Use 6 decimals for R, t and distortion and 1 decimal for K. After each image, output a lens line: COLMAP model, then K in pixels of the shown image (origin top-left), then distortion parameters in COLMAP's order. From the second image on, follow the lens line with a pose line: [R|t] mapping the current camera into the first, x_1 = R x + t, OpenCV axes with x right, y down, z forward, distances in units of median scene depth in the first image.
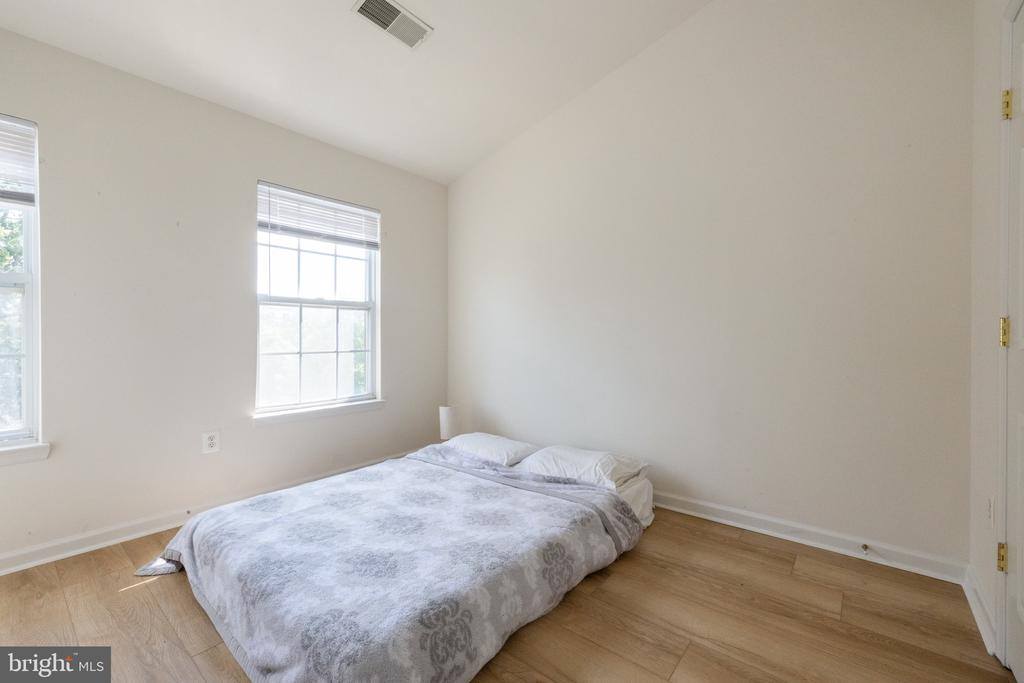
lens RADIAL K [[428.9, 0, 513.1], [0, 428.9, 338.2], [0, 0, 1]] dist [0.000086, -0.000106]
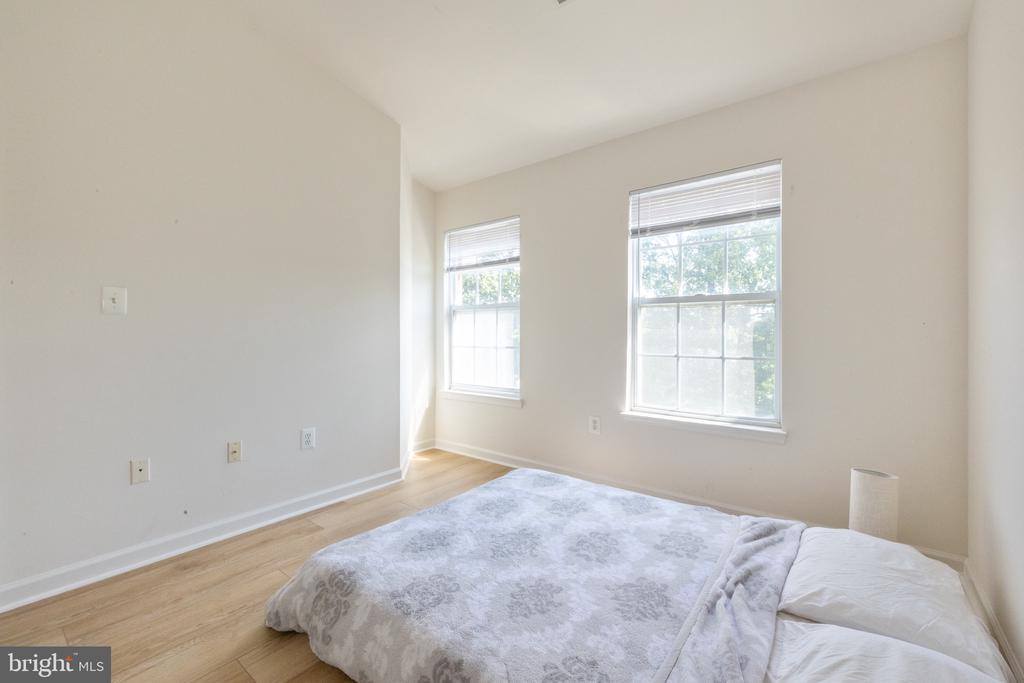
lens RADIAL K [[431.0, 0, 511.2], [0, 431.0, 335.0], [0, 0, 1]] dist [0.002109, 0.000170]
pose [[0.019945, 0.001560, -0.999800, 0.512144], [-0.009493, 0.999954, 0.001371, -0.011534], [0.999756, 0.009463, 0.019959, 0.741868]]
